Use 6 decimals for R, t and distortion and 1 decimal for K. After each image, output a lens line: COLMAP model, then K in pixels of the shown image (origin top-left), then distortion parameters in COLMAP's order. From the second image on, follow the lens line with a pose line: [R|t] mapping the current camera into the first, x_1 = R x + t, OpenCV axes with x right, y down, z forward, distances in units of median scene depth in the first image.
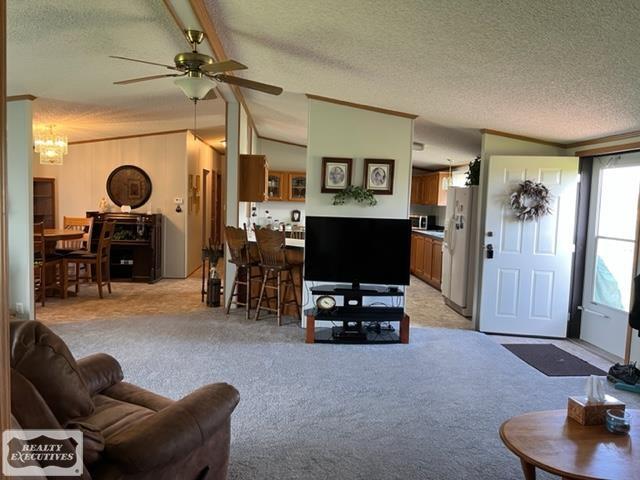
lens RADIAL K [[478.8, 0, 320.0], [0, 478.8, 240.0], [0, 0, 1]] dist [0.076657, -0.087402]
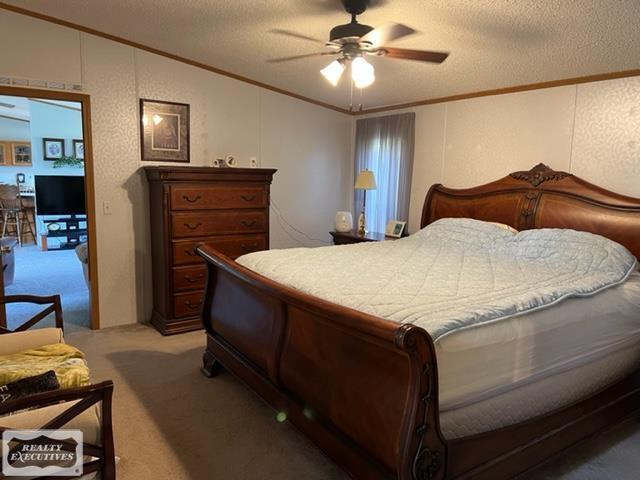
lens RADIAL K [[478.8, 0, 320.0], [0, 478.8, 240.0], [0, 0, 1]] dist [0.076657, -0.087402]
pose [[0.869843, -0.083416, 0.486224, -0.006065], [0.047067, 0.995137, 0.086524, 0.054683], [-0.491078, -0.052377, 0.869540, -0.703838]]
